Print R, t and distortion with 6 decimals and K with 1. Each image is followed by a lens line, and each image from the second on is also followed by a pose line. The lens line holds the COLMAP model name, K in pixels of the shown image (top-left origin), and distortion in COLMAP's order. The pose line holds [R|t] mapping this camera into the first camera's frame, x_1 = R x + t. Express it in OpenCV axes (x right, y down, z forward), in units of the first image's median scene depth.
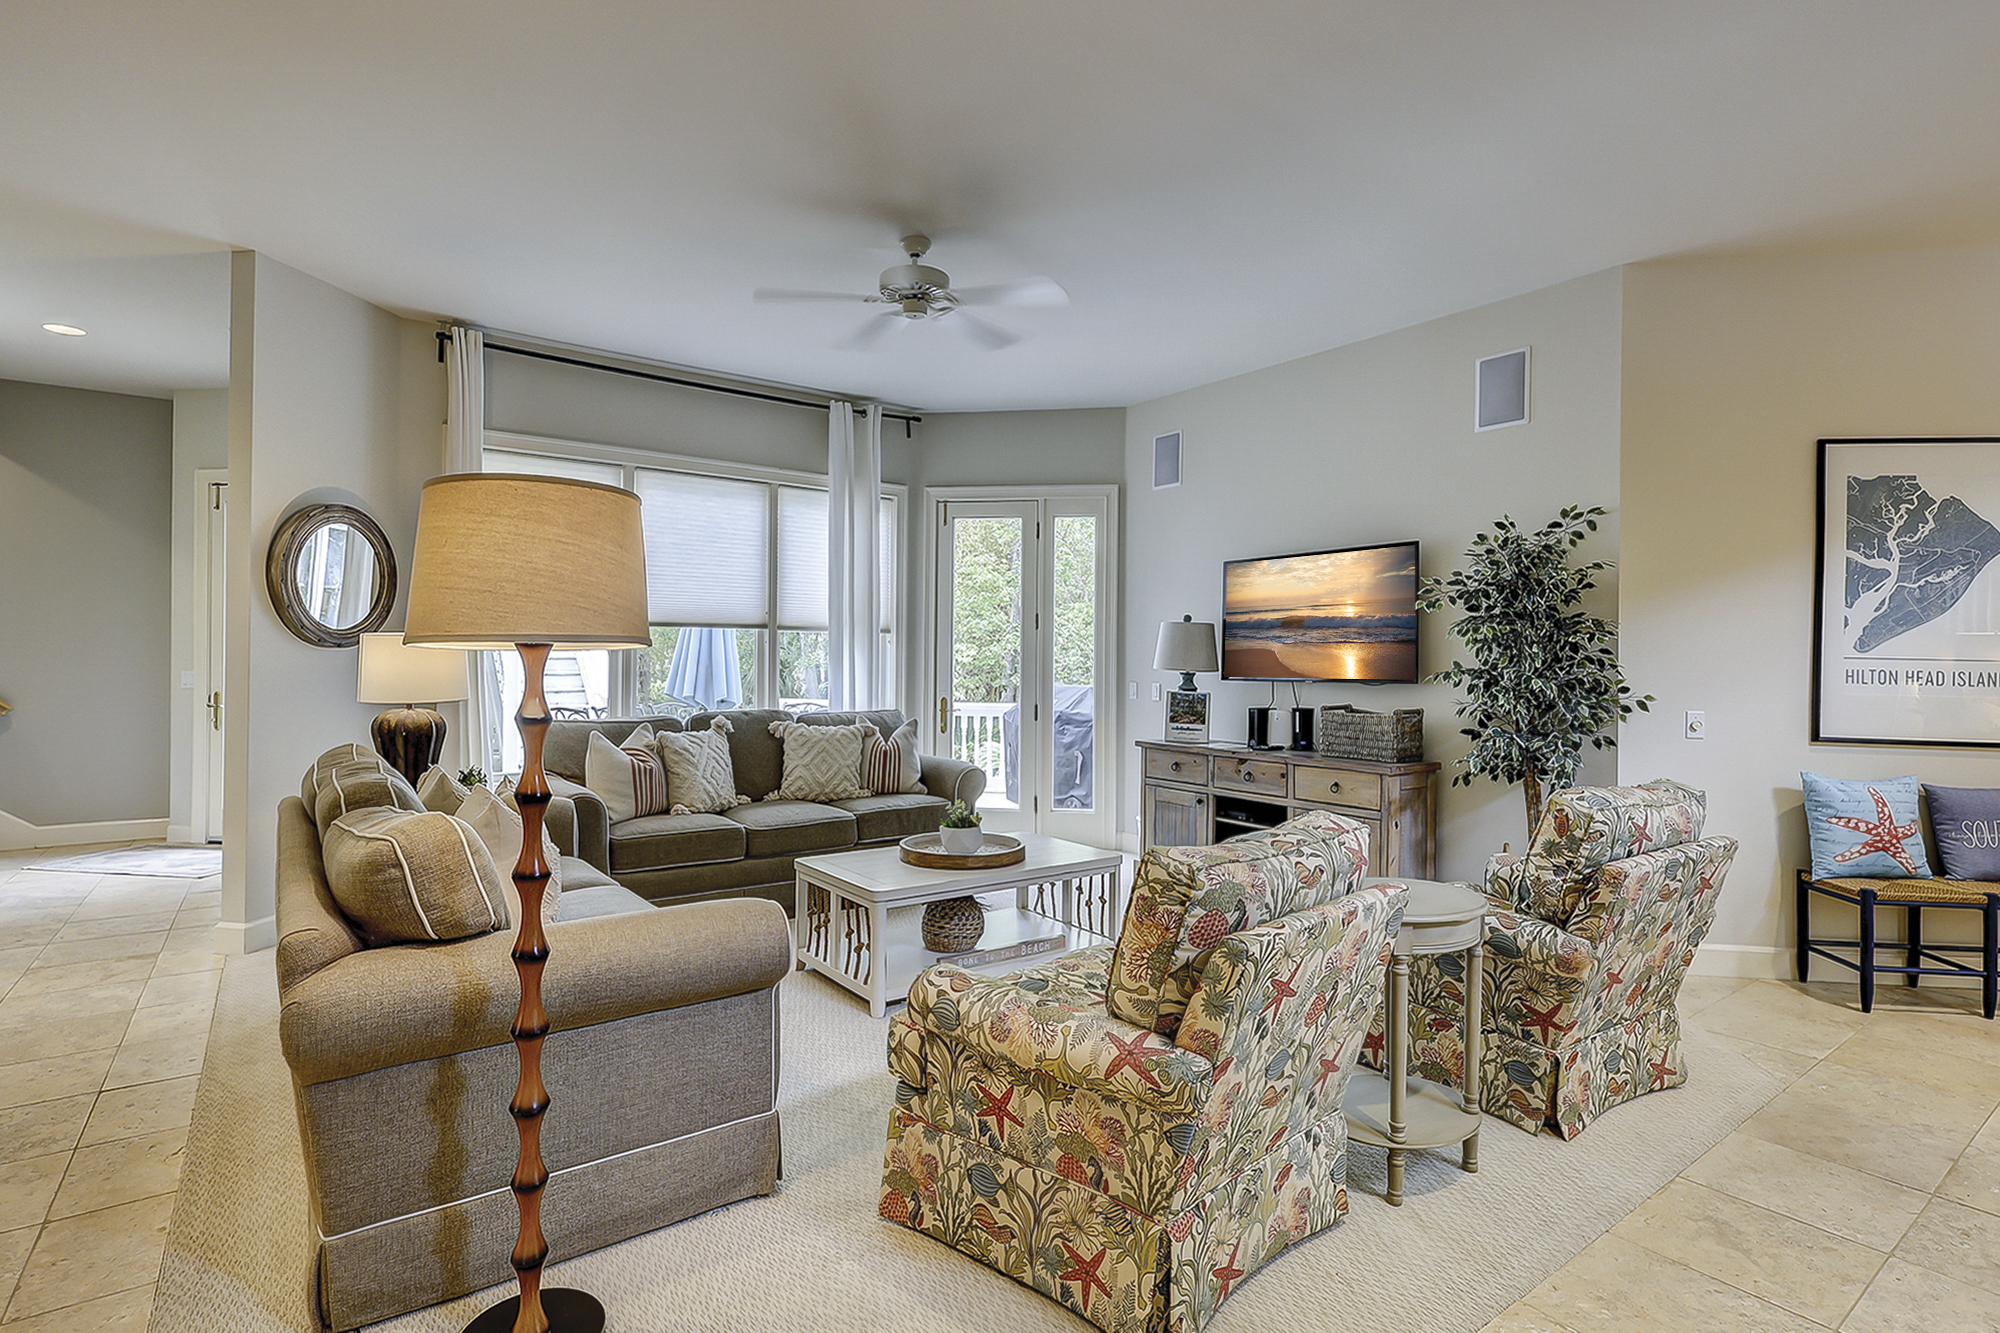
lens RADIAL K [[977.1, 0, 999.0], [0, 977.1, 662.4], [0, 0, 1]] dist [-0.008901, -0.000495]
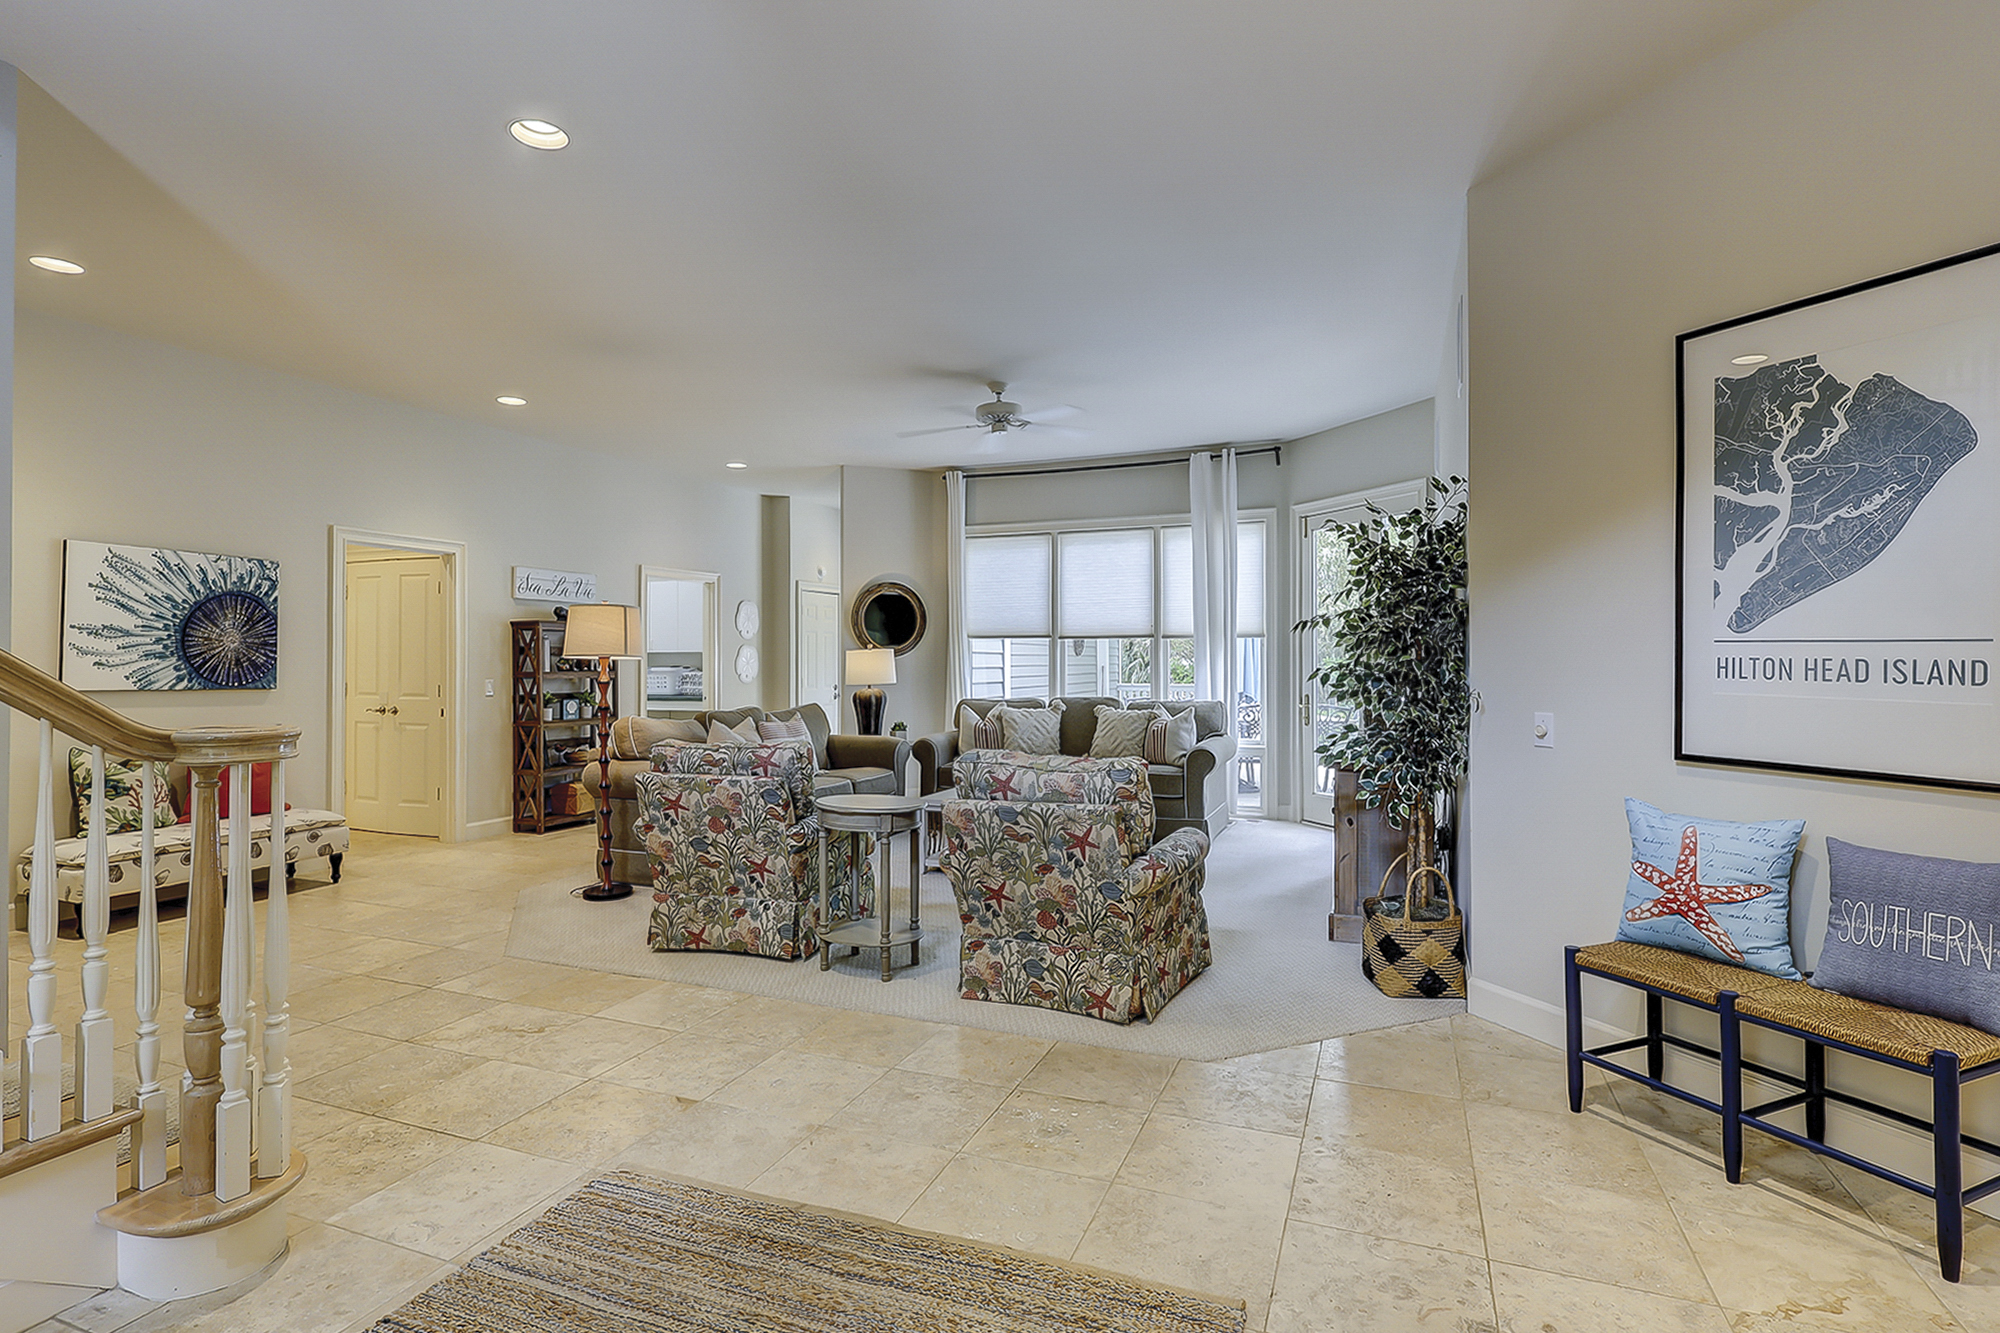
lens RADIAL K [[977.1, 0, 995.4], [0, 977.1, 666.4], [0, 0, 1]] dist [-0.008901, -0.000495]
pose [[0.524842, -0.007384, -0.851168, 1.199007], [0.009320, 0.999952, -0.002928, 0.010289], [0.851149, -0.006396, 0.524886, 0.198398]]
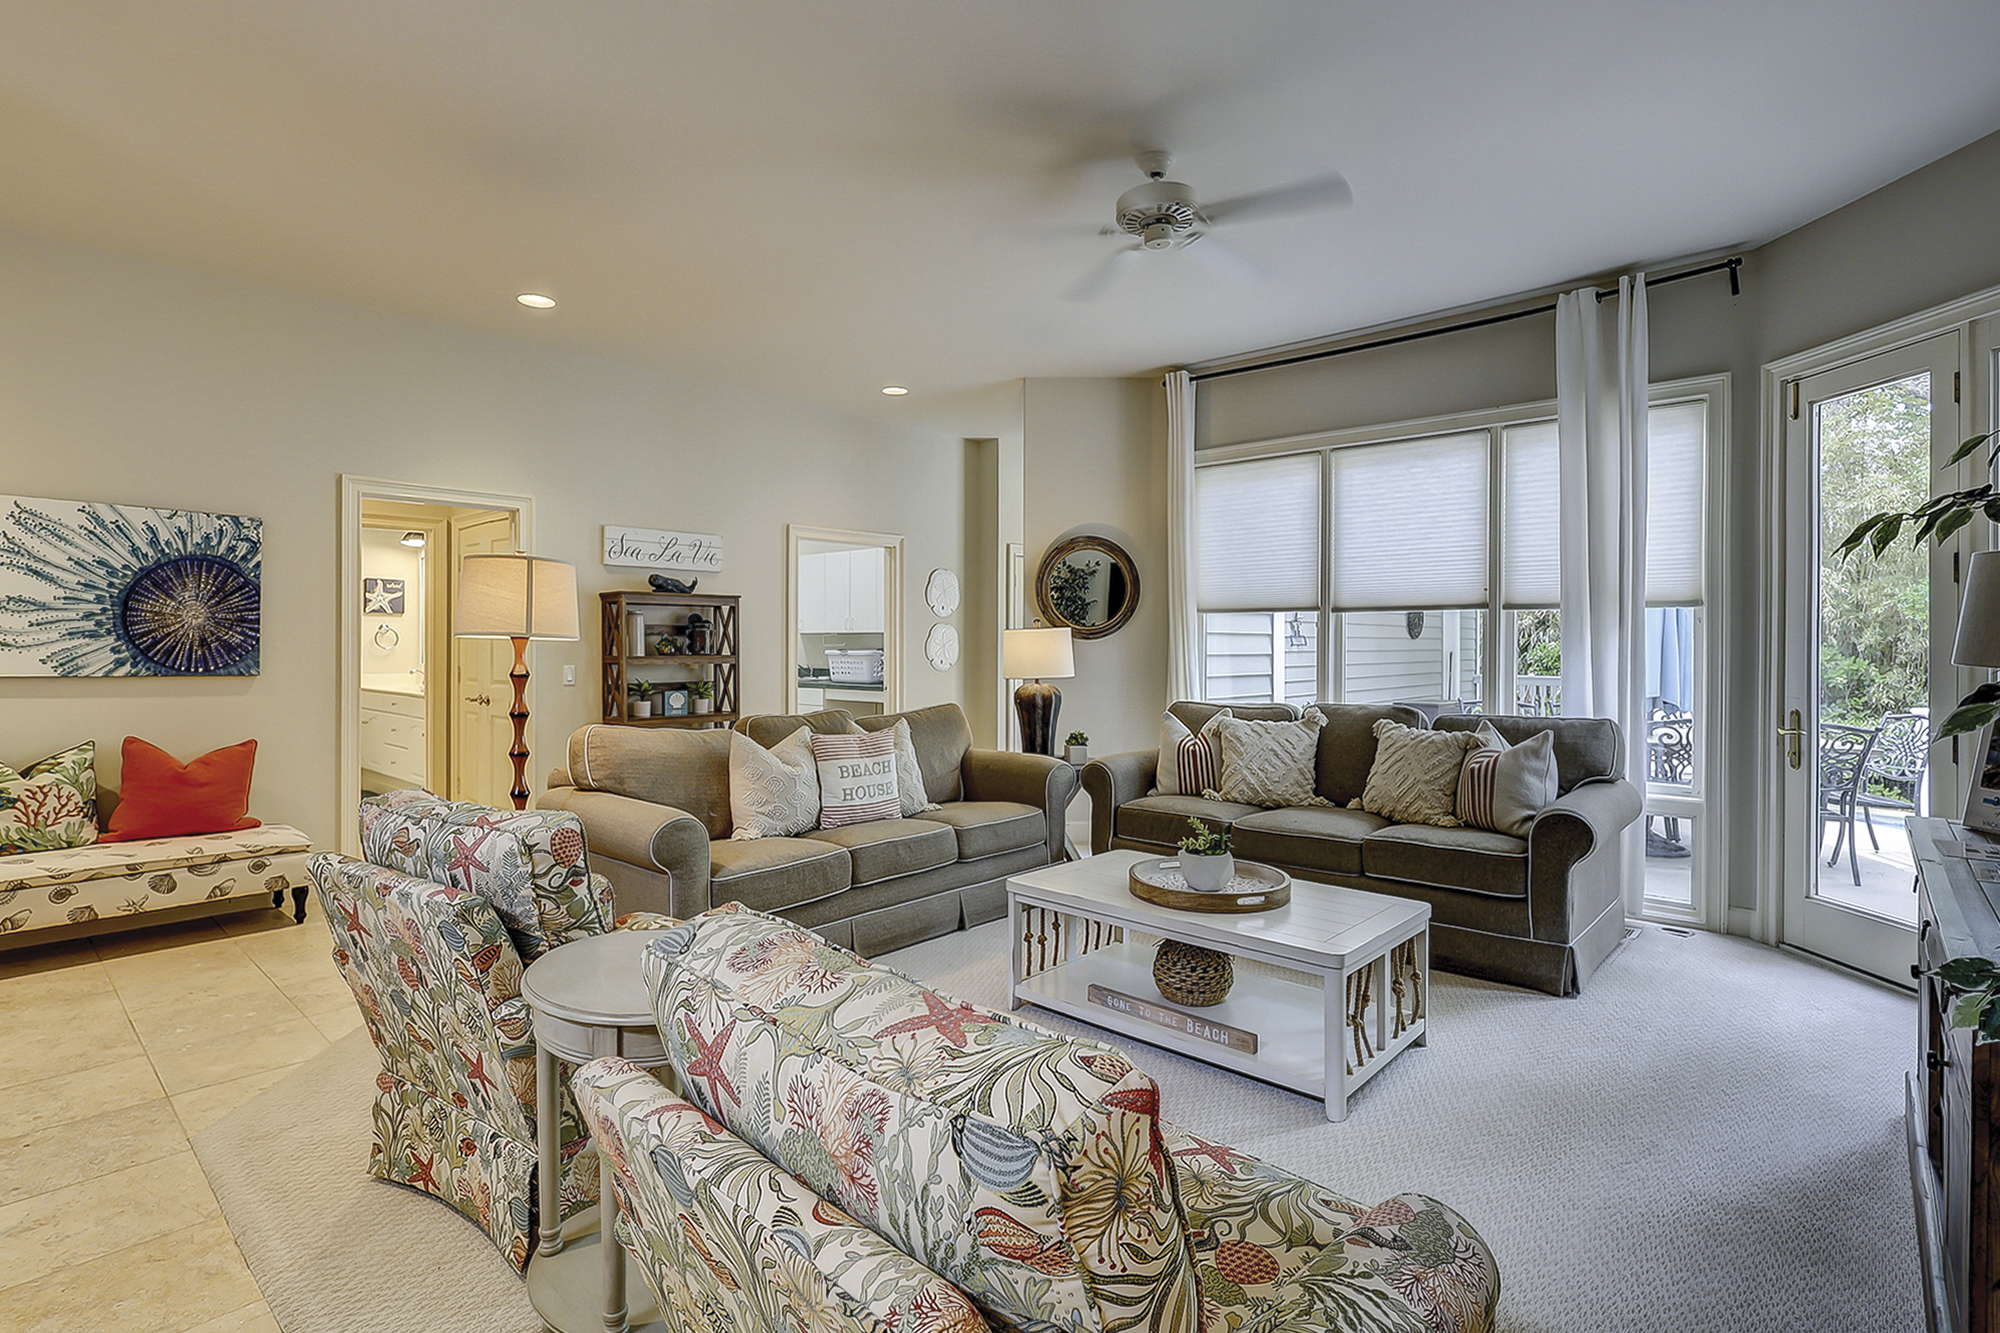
lens RADIAL K [[977.1, 0, 998.5], [0, 977.1, 655.1], [0, 0, 1]] dist [-0.008901, -0.000495]
pose [[0.199890, 0.000819, -0.979818, 0.732756], [0.001319, 0.999999, 0.001106, 0.004560], [0.979817, -0.001514, 0.199889, 0.686856]]
